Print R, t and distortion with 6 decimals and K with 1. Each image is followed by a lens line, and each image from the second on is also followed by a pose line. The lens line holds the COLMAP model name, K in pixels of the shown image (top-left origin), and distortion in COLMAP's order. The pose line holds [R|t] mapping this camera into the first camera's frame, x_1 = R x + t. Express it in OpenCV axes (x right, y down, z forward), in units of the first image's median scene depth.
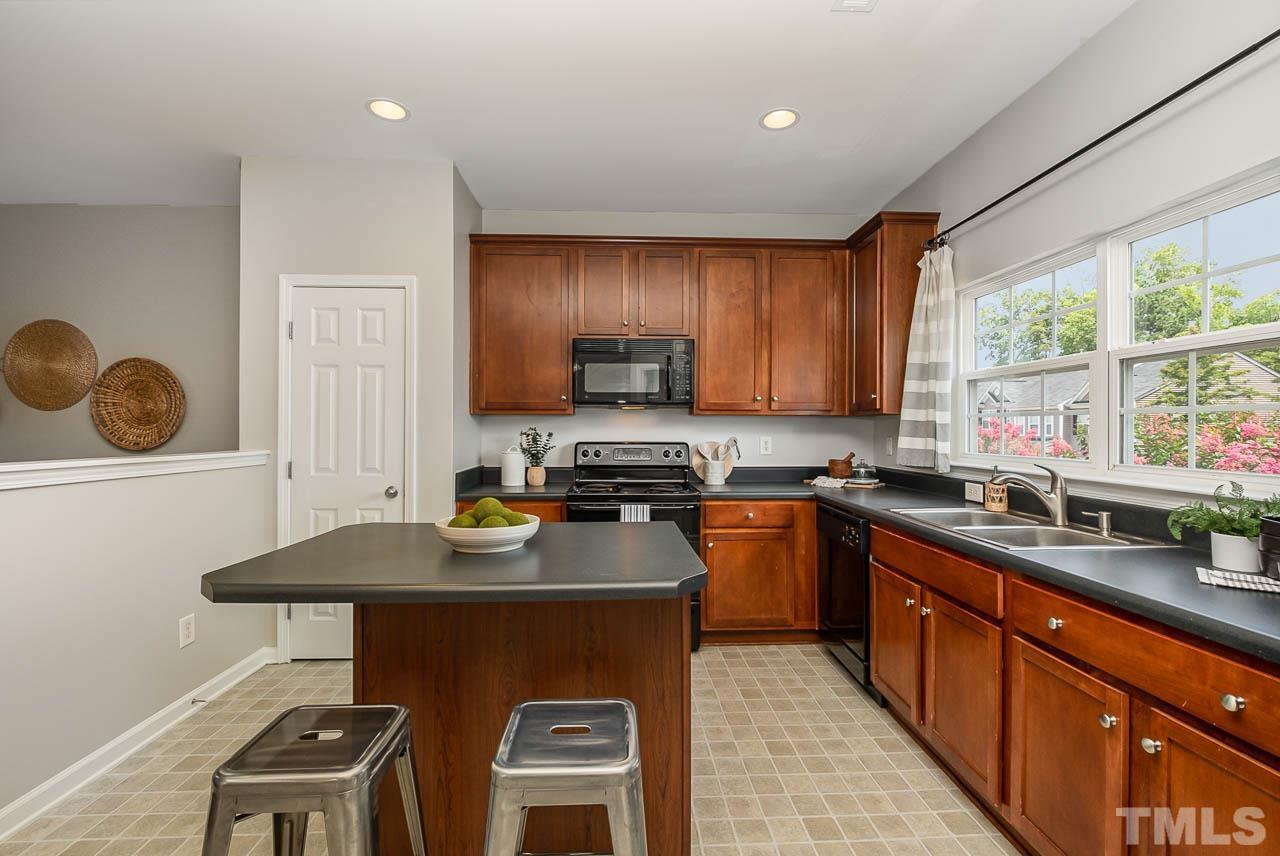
lens RADIAL K [[568.8, 0, 640.0], [0, 568.8, 428.0], [0, 0, 1]] dist [-0.001030, -0.000172]
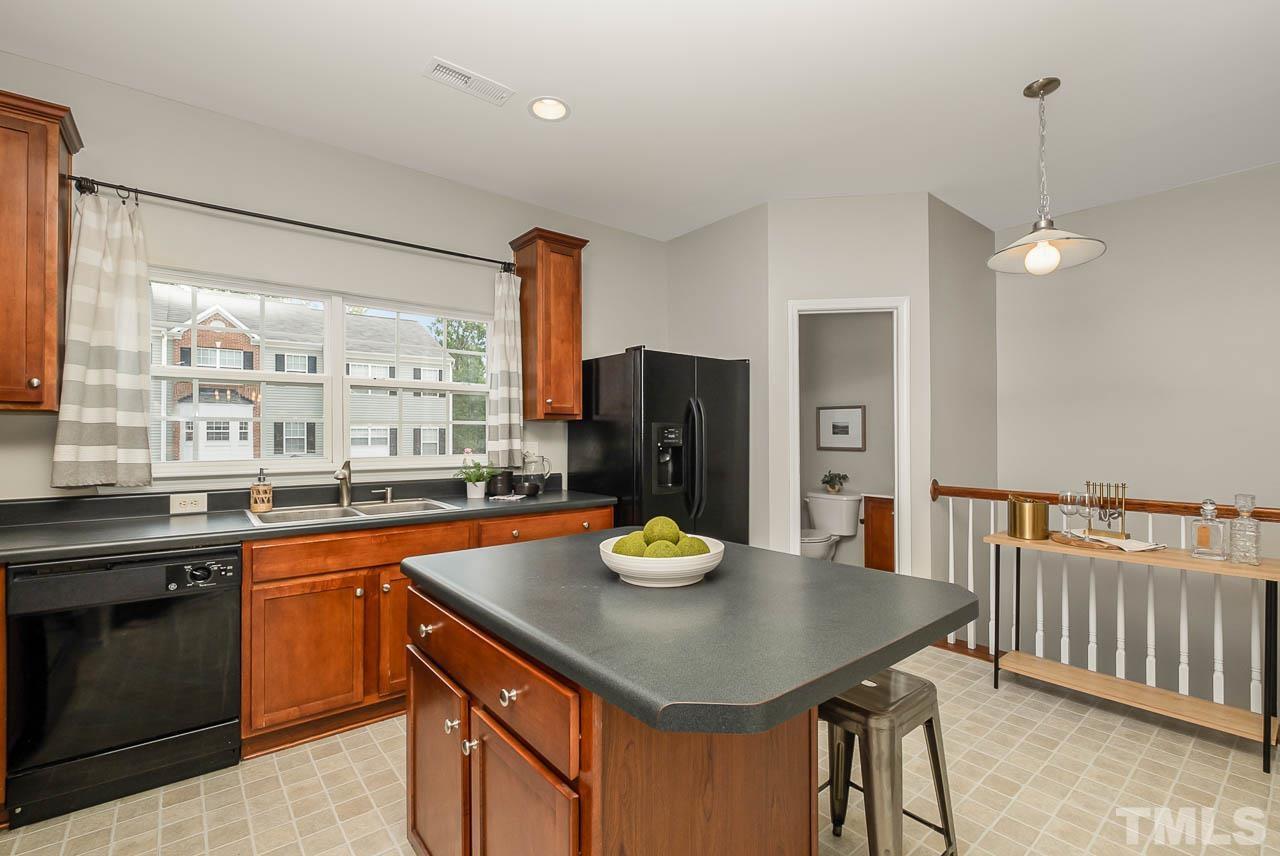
lens RADIAL K [[568.8, 0, 640.0], [0, 568.8, 428.0], [0, 0, 1]] dist [-0.001030, -0.000172]
pose [[-0.600232, 0.008719, 0.799778, -0.500282], [-0.000281, 0.999938, -0.011112, 0.002191], [-0.799826, -0.006895, -0.600193, 0.850352]]
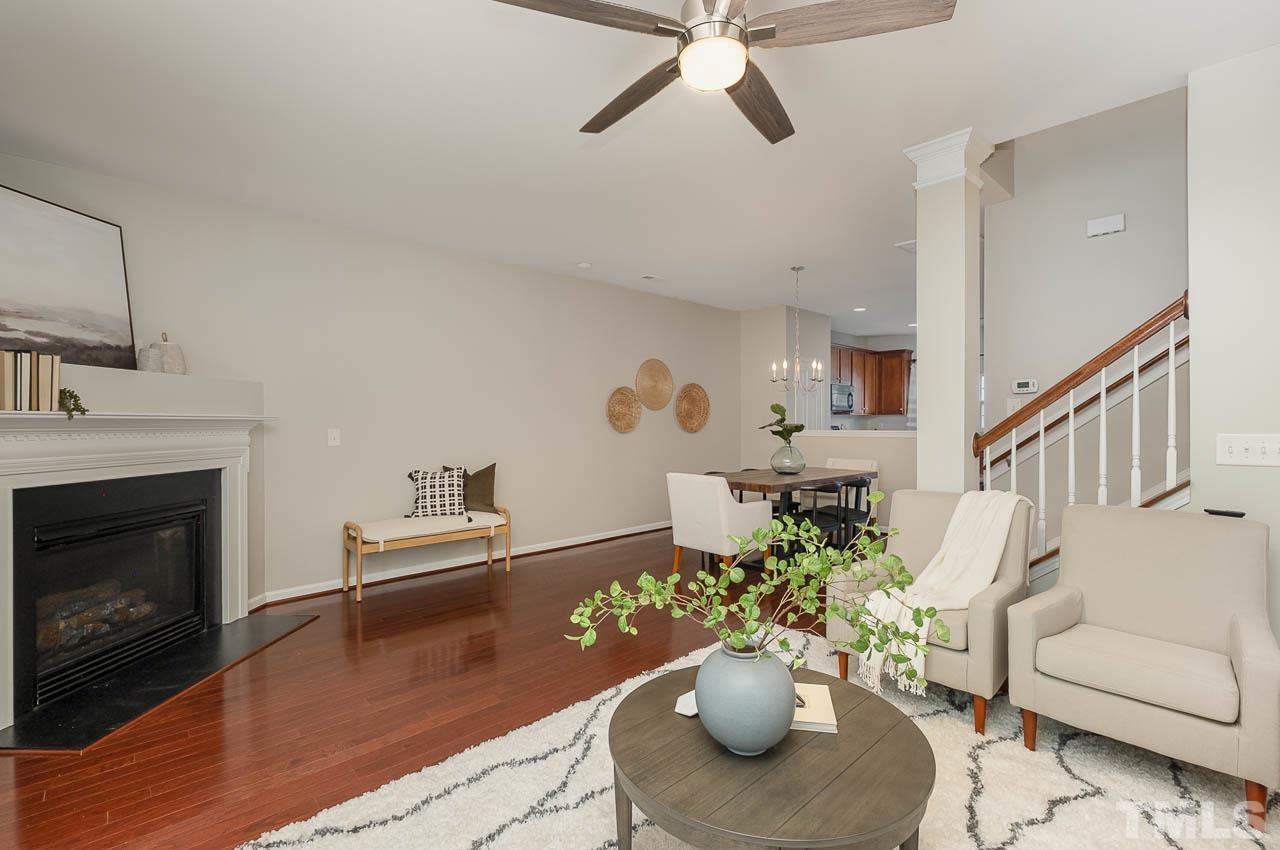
lens RADIAL K [[564.7, 0, 640.0], [0, 564.7, 425.0], [0, 0, 1]] dist [-0.017028, -0.000684]
pose [[0.745564, -0.008849, 0.666375, -2.684443], [0.002606, 0.999943, 0.010362, -0.004302], [-0.666429, -0.005989, 0.745545, -0.324315]]
